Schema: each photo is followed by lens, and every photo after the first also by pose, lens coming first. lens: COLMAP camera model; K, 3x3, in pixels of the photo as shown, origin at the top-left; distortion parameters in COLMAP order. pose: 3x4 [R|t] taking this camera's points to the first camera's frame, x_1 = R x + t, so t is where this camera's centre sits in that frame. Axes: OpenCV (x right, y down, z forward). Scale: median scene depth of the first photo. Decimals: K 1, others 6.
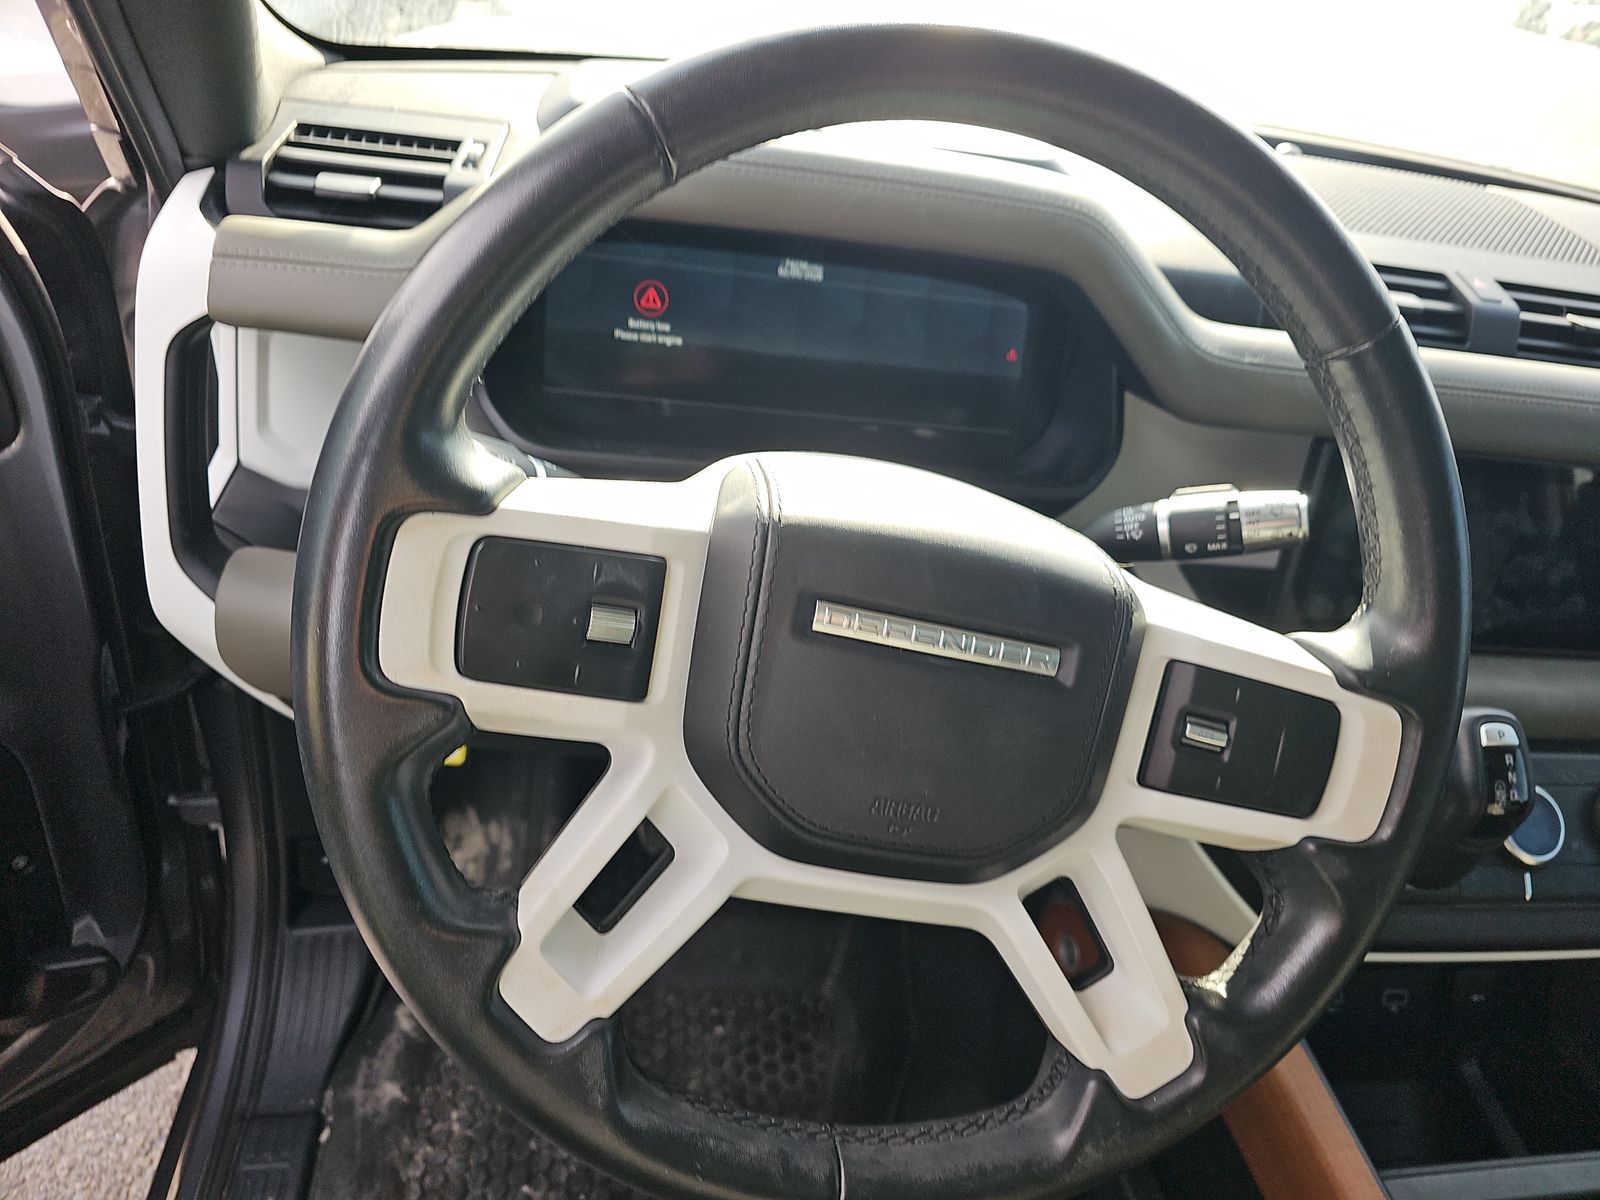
lens RADIAL K [[994.0, 0, 798.0], [0, 994.0, 569.6], [0, 0, 1]] dist [0.032883, -0.022055]
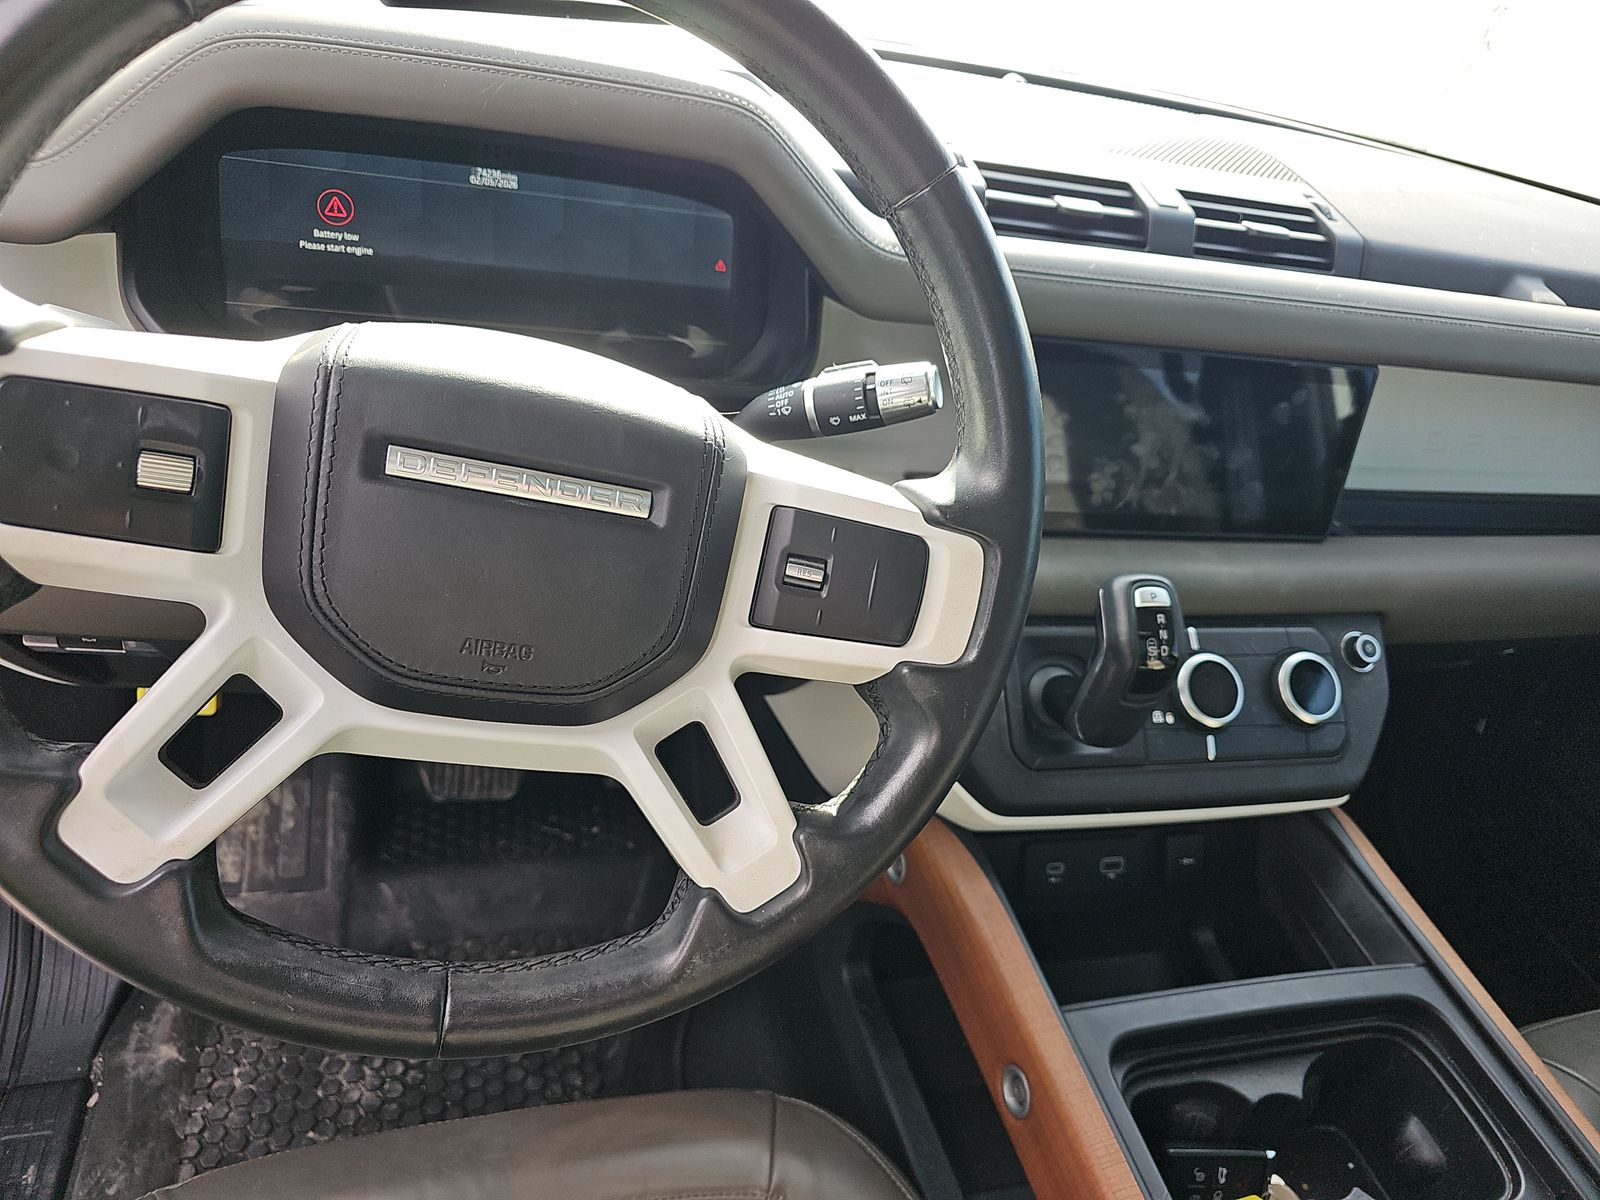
lens RADIAL K [[994.7, 0, 800.0], [0, 994.7, 600.0], [0, 0, 1]] dist [0.033542, -0.021895]
pose [[0.995017, -0.048708, 0.087003, 0.266144], [0.046385, 0.998516, 0.028524, 0.140572], [-0.088263, -0.024346, 0.995800, -0.044980]]
